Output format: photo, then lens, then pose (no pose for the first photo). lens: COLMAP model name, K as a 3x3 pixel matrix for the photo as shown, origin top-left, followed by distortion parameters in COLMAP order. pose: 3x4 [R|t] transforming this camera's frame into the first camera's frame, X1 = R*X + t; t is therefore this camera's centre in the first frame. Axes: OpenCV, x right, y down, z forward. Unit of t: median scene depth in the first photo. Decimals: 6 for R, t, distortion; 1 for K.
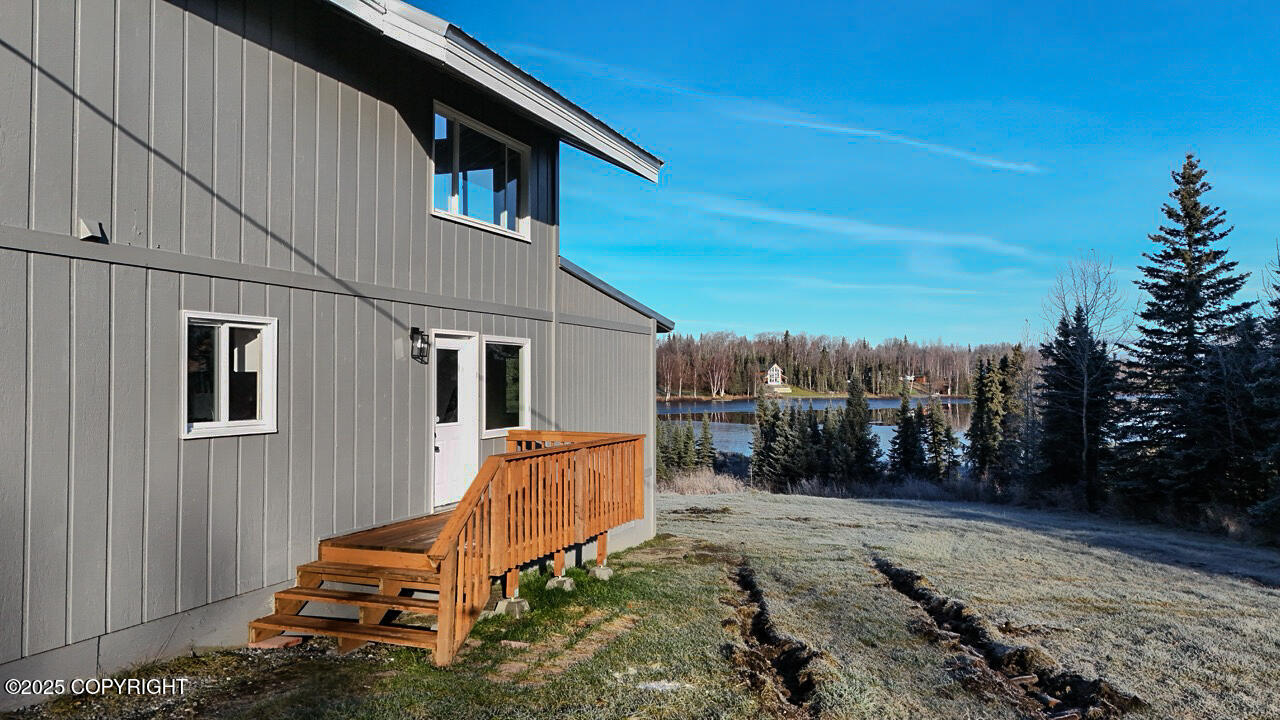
lens RADIAL K [[946.8, 0, 639.4], [0, 946.8, 349.7], [0, 0, 1]] dist [0.047595, -0.003634]
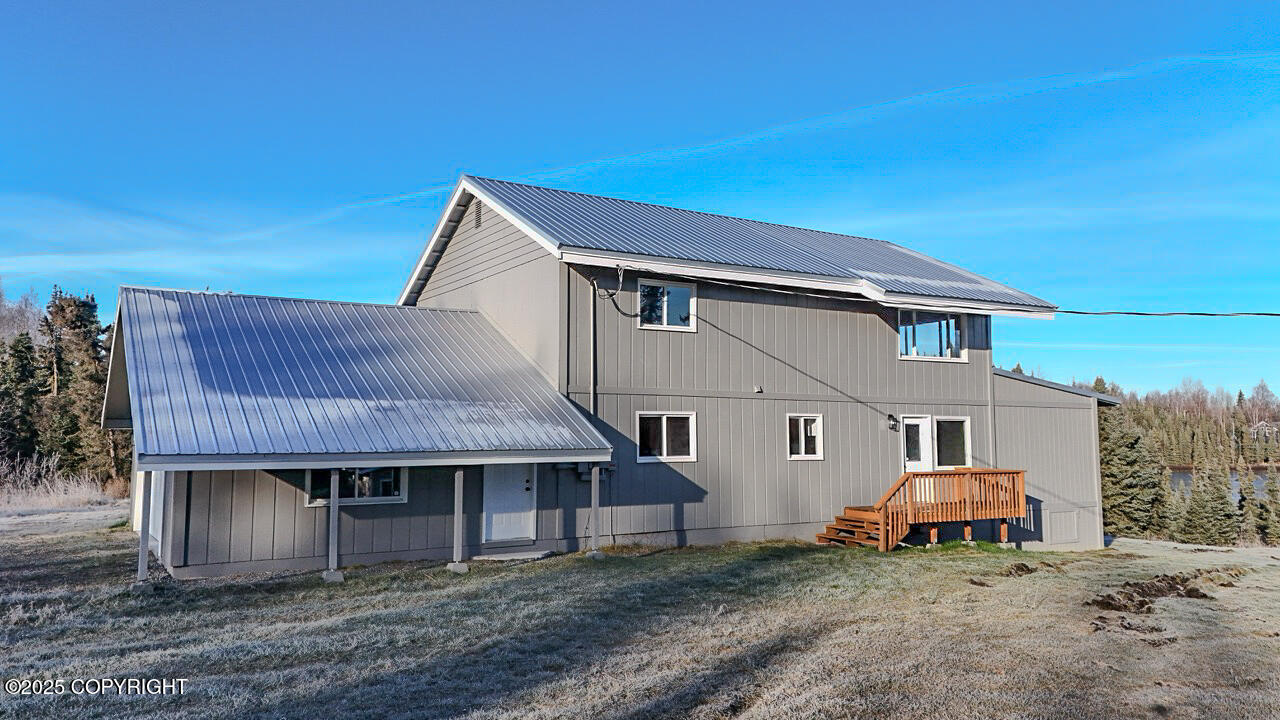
lens RADIAL K [[946.8, 0, 636.9], [0, 946.8, 356.2], [0, 0, 1]] dist [0.047595, -0.003634]
pose [[0.797993, -0.052718, -0.600356, 0.687280], [0.018665, 0.997851, -0.062813, -0.035369], [0.602377, 0.038918, 0.797262, -1.201995]]
